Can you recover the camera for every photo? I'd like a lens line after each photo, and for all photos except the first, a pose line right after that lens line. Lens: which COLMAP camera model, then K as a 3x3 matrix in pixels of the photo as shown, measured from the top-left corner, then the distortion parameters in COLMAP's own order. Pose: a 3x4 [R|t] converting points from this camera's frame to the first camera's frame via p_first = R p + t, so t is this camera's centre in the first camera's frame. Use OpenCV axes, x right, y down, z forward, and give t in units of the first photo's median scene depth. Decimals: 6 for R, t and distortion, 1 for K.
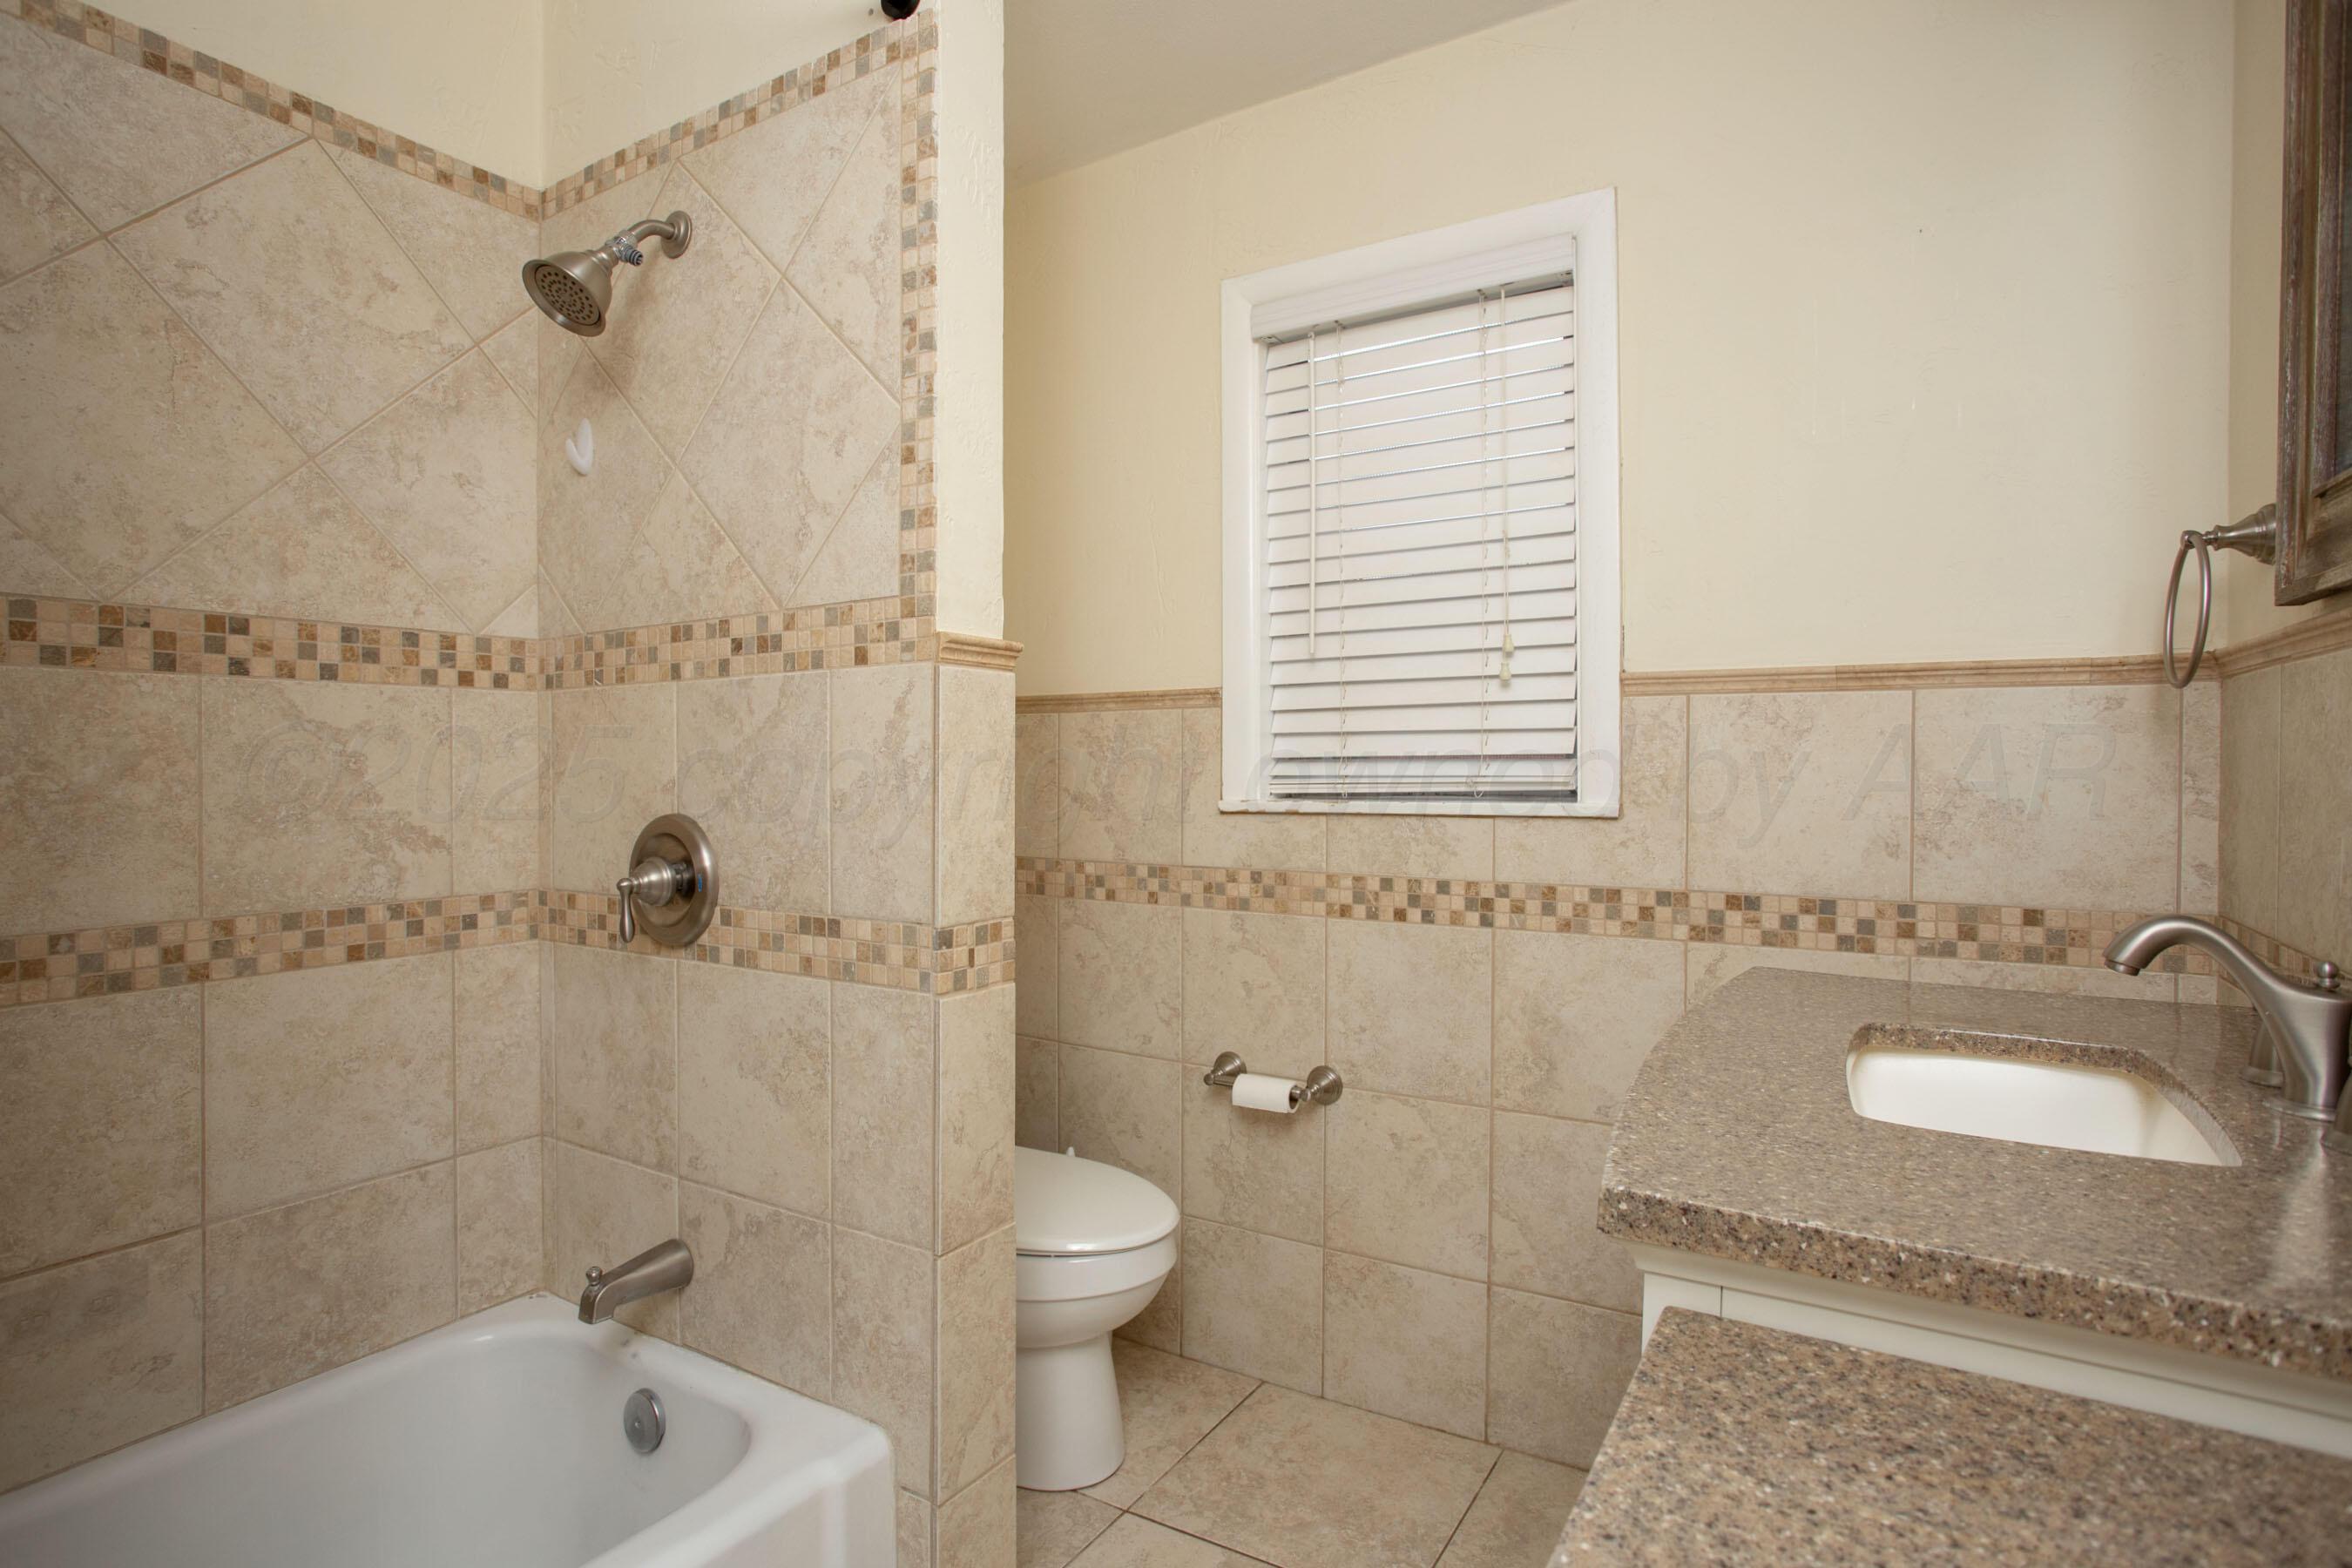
lens RADIAL K [[1237.0, 0, 1220.2], [0, 1237.0, 808.9], [0, 0, 1]] dist [-0.071901, 0.055437]
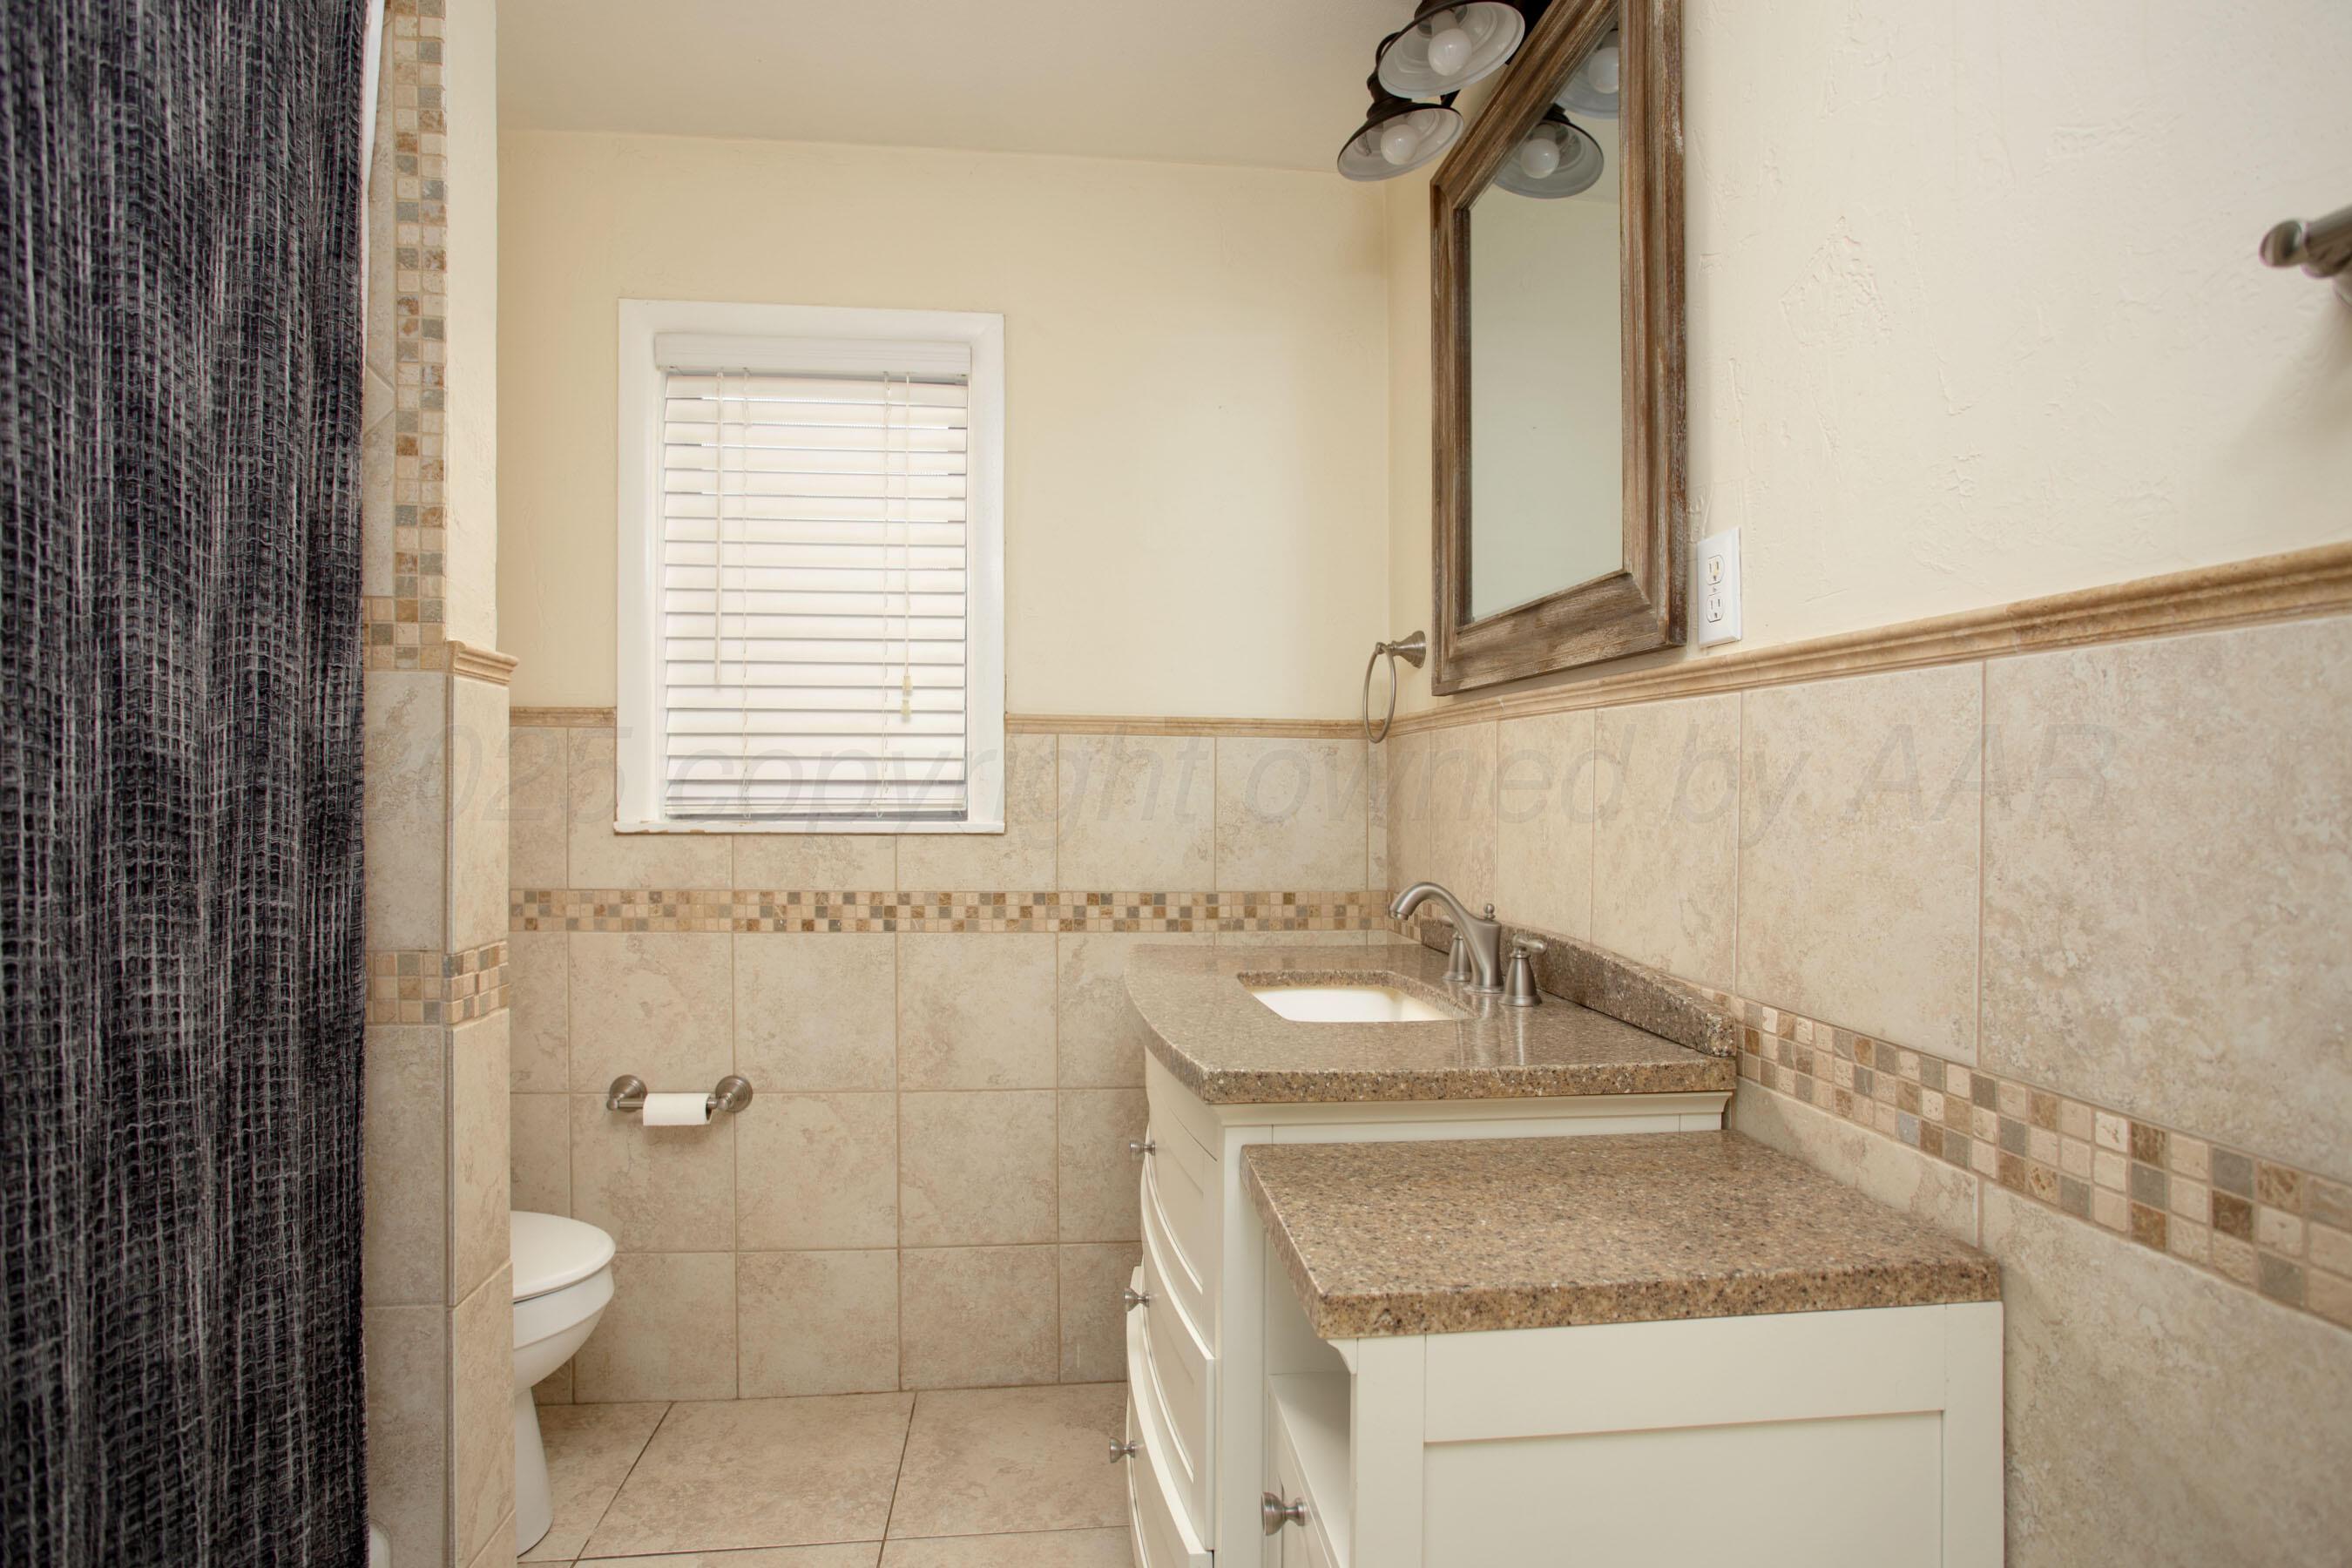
lens RADIAL K [[1237.0, 0, 1220.2], [0, 1237.0, 808.9], [0, 0, 1]] dist [-0.071901, 0.055437]
pose [[0.773382, 0.001685, 0.633938, -0.270379], [0.012335, 0.999767, -0.017706, 0.007014], [-0.633820, 0.021513, 0.773181, -0.069268]]
